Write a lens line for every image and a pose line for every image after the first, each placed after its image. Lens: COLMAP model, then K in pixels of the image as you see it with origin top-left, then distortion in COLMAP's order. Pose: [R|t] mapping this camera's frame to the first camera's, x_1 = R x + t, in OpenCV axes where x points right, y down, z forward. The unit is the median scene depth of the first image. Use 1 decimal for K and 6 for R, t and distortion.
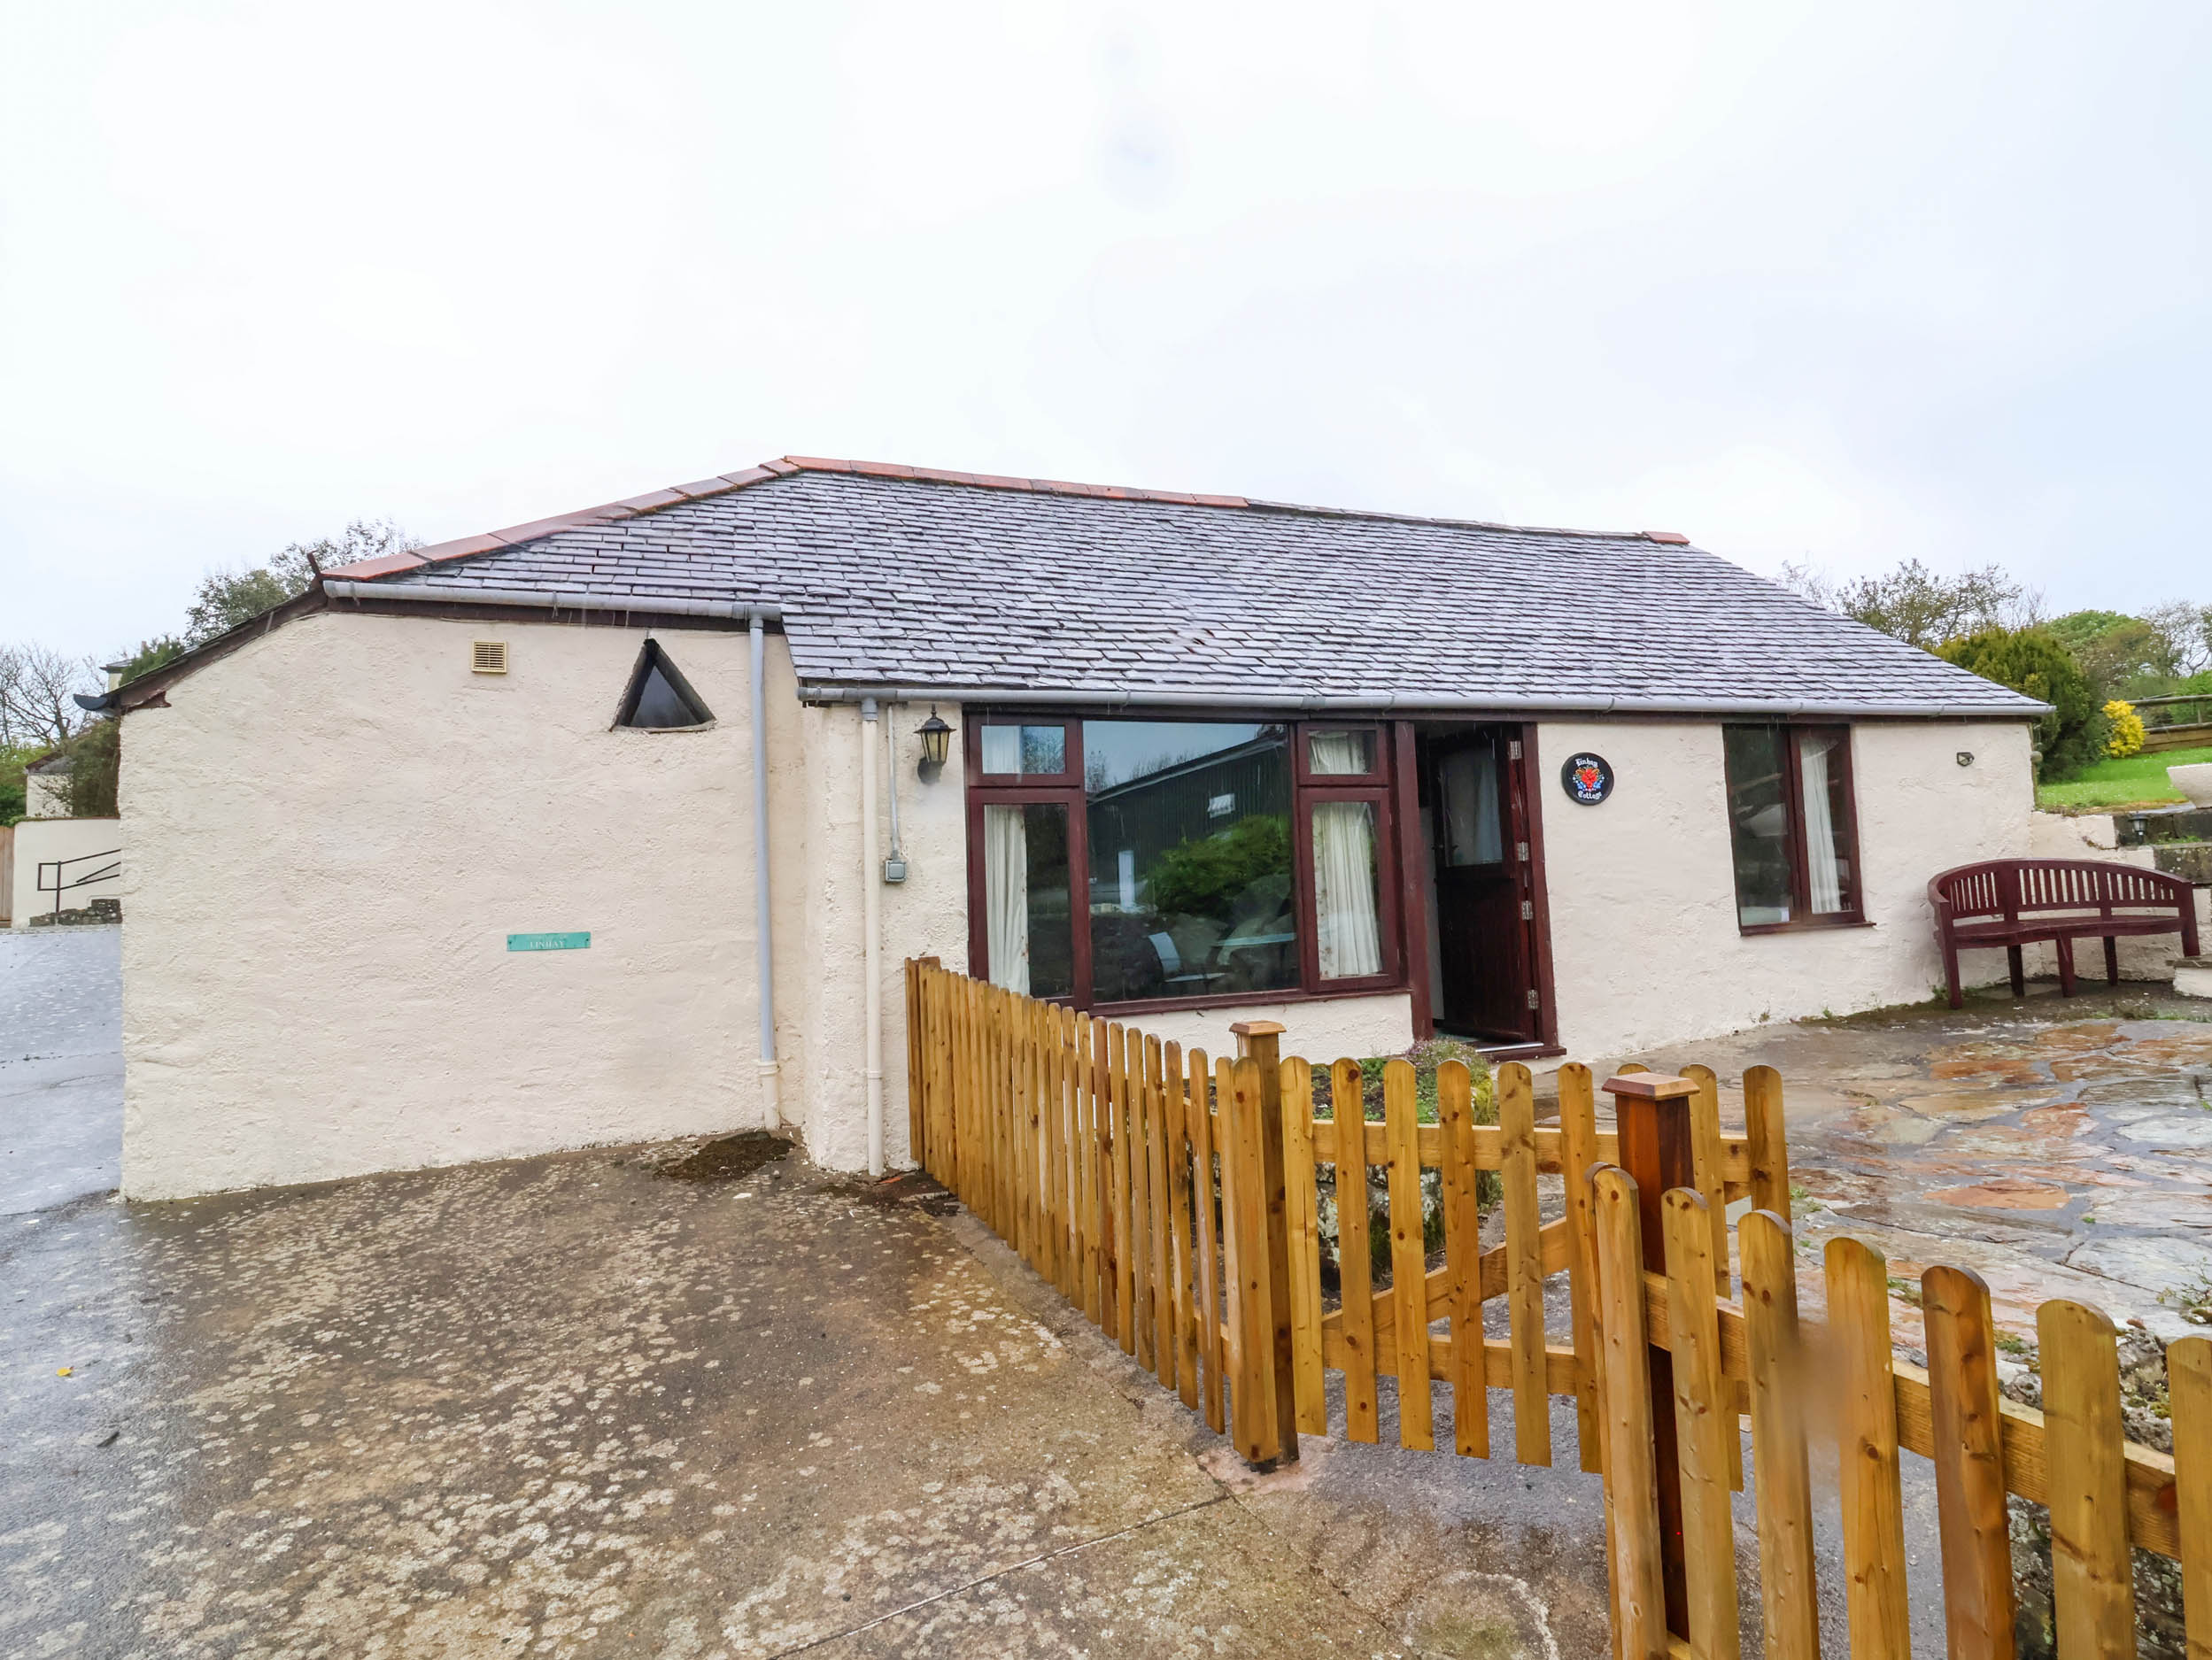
lens RADIAL K [[1170.1, 0, 1094.7], [0, 1170.1, 829.1], [0, 0, 1]] dist [-0.006042, -0.013085]
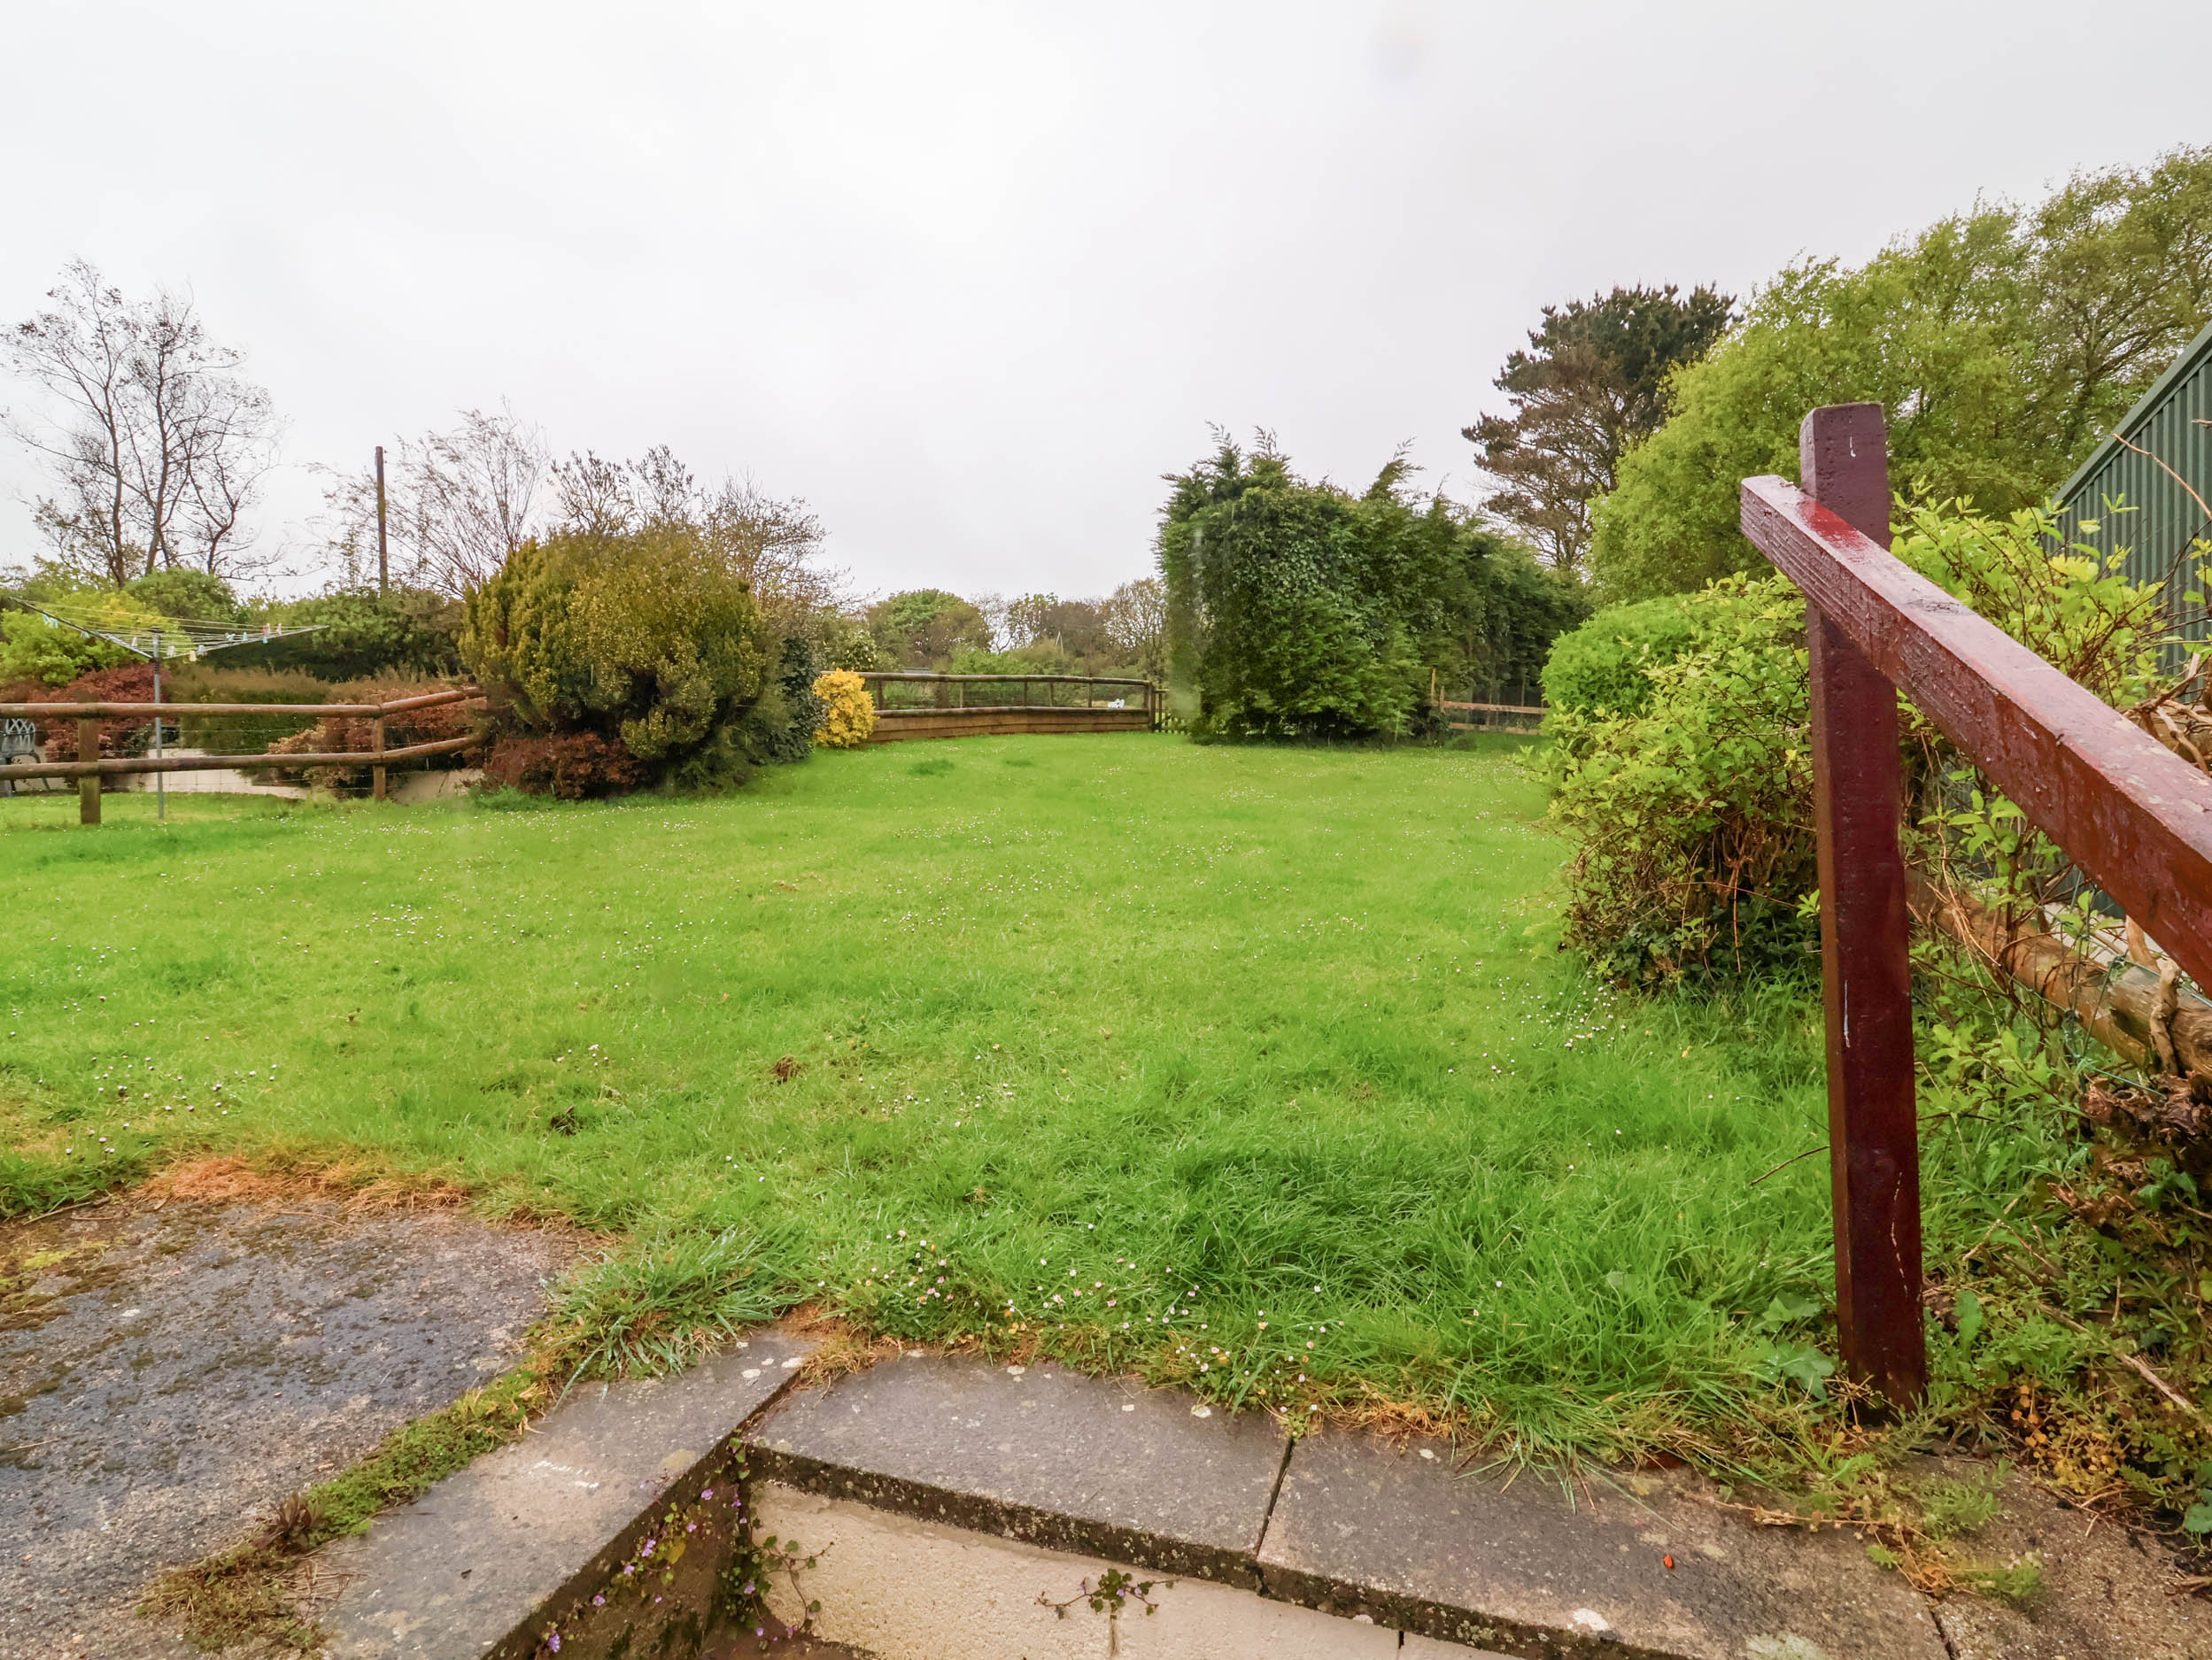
lens RADIAL K [[1170.1, 0, 1151.1], [0, 1170.1, 818.3], [0, 0, 1]] dist [-0.006042, -0.013085]
pose [[0.628975, 0.012565, 0.777324, 1.044612], [-0.061180, 0.997568, 0.033379, -0.131705], [-0.775015, -0.068552, 0.628214, 0.902285]]
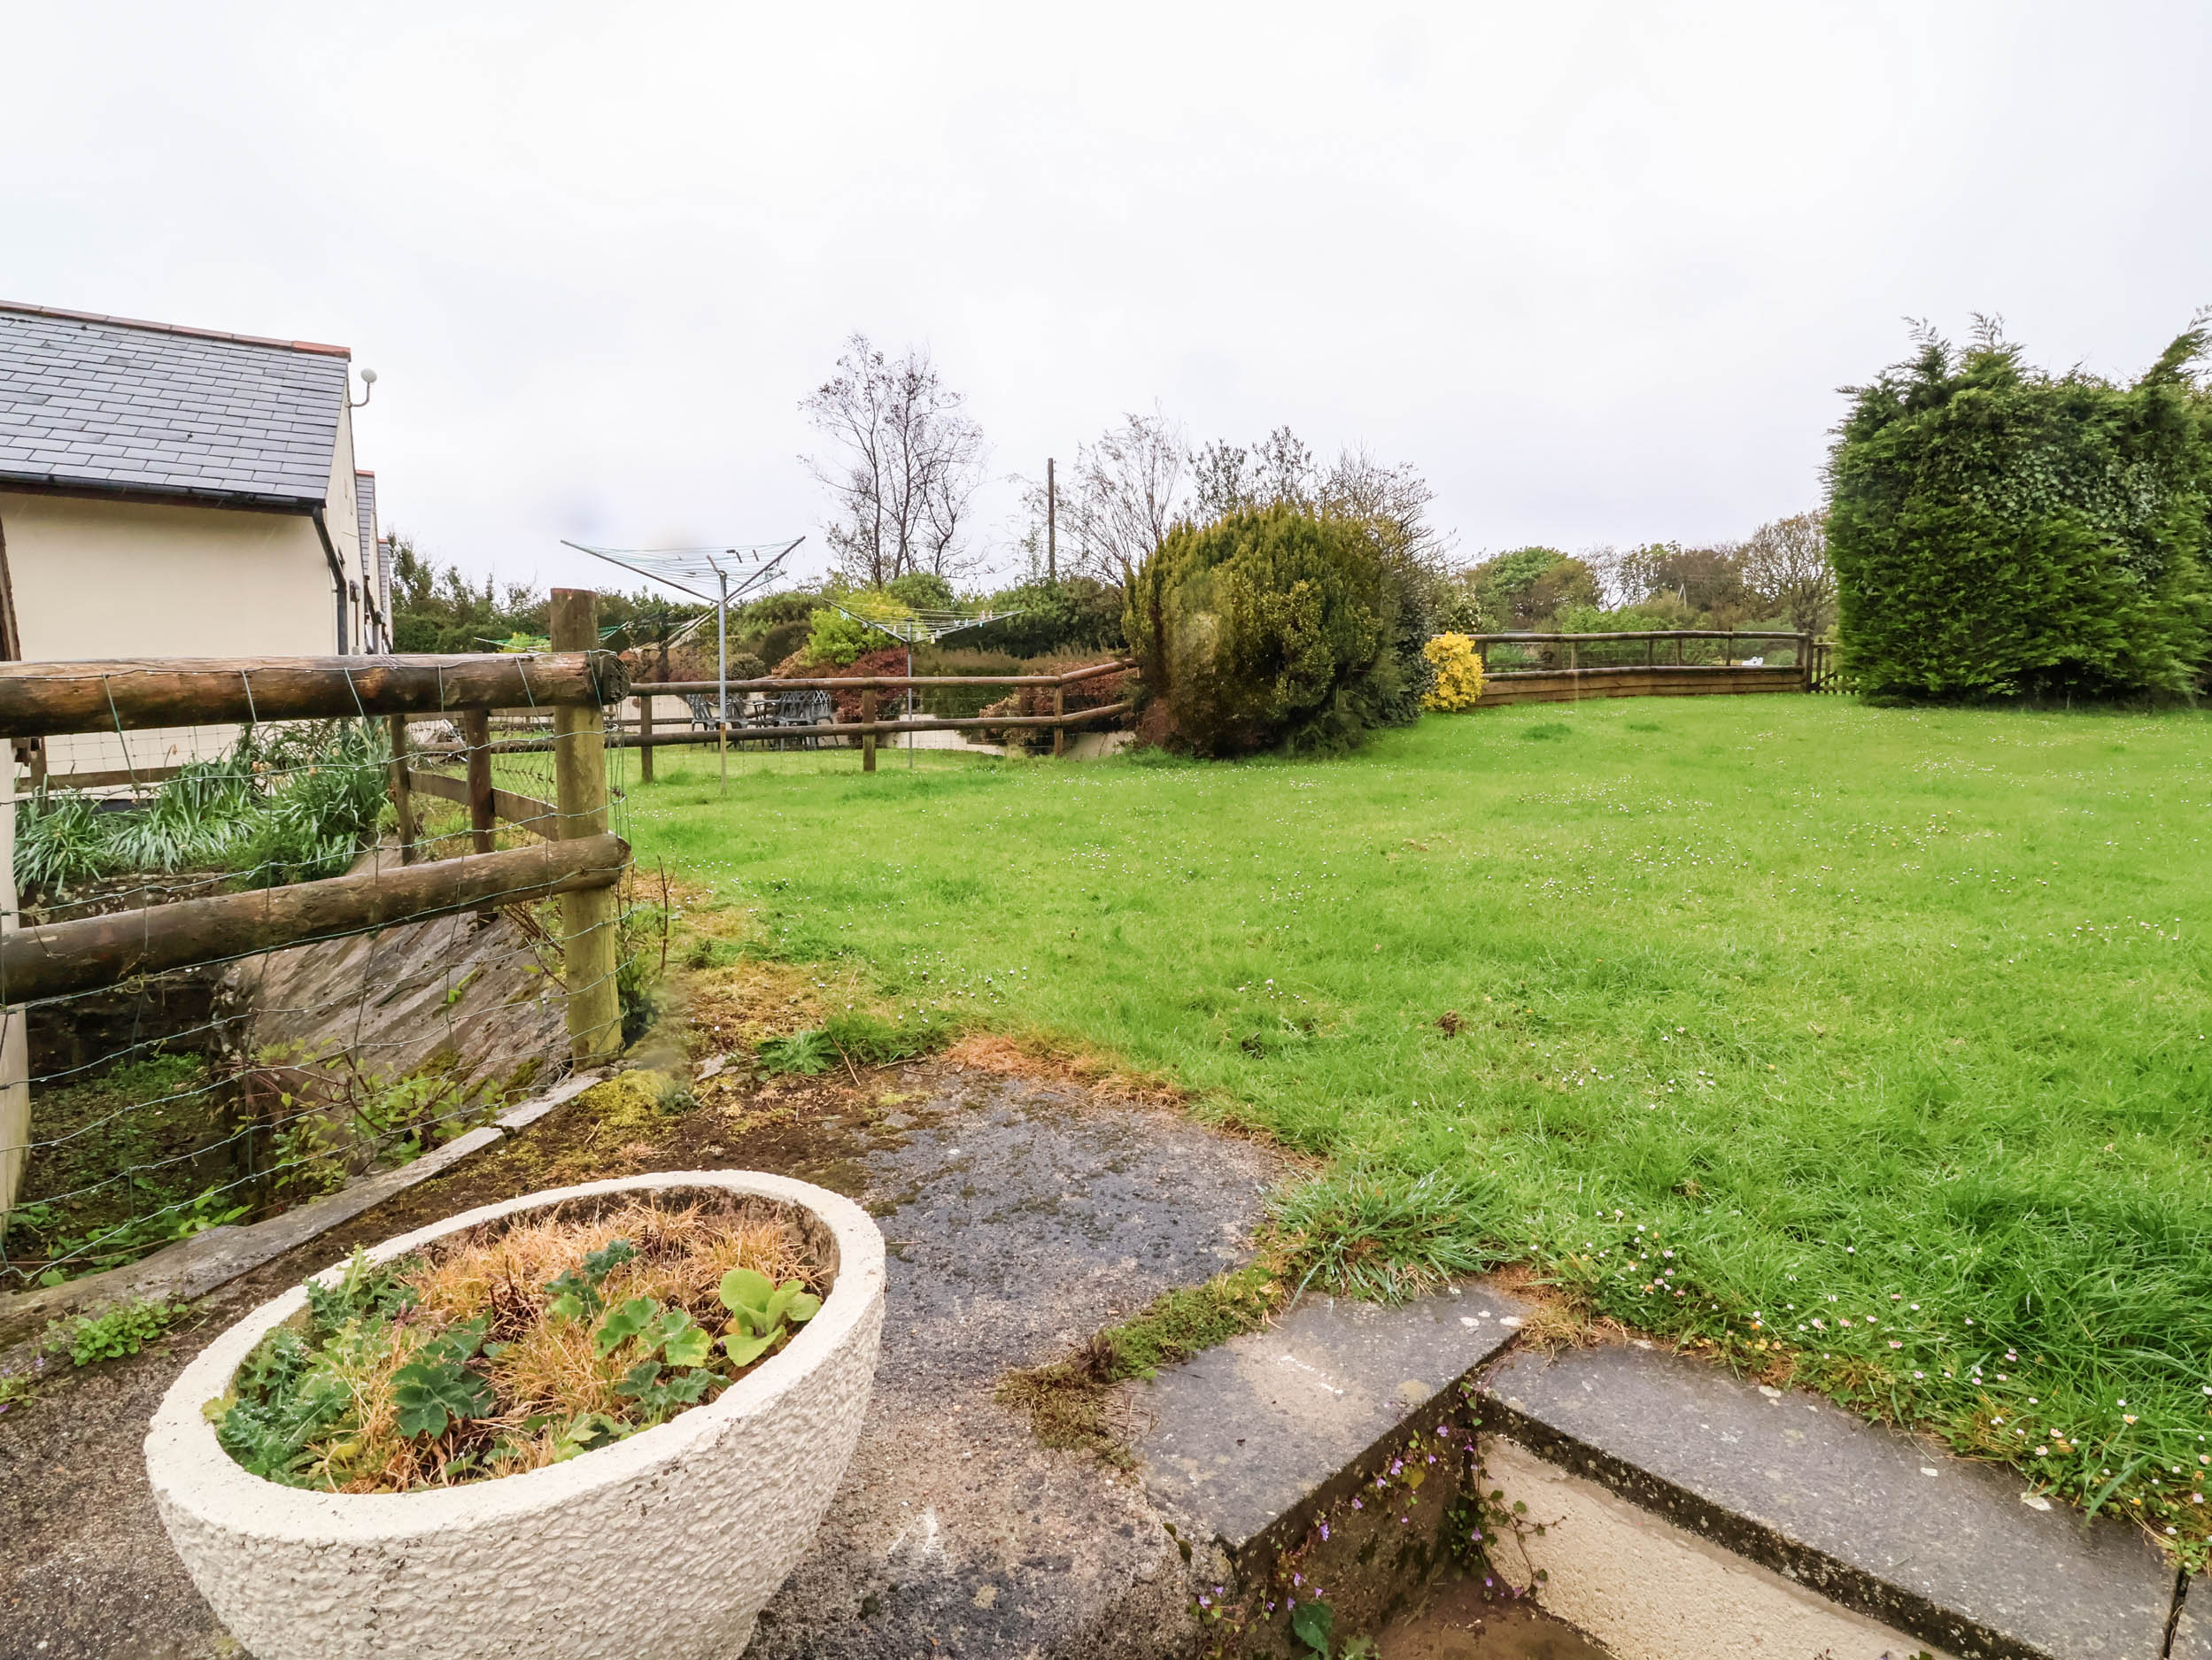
lens RADIAL K [[1170.1, 0, 1106.6], [0, 1170.1, 818.6], [0, 0, 1]] dist [-0.006042, -0.013085]
pose [[0.934397, 0.024784, 0.355370, 1.027887], [-0.062548, 0.993494, 0.095175, -0.126178], [-0.350699, -0.111159, 0.929868, 0.920518]]
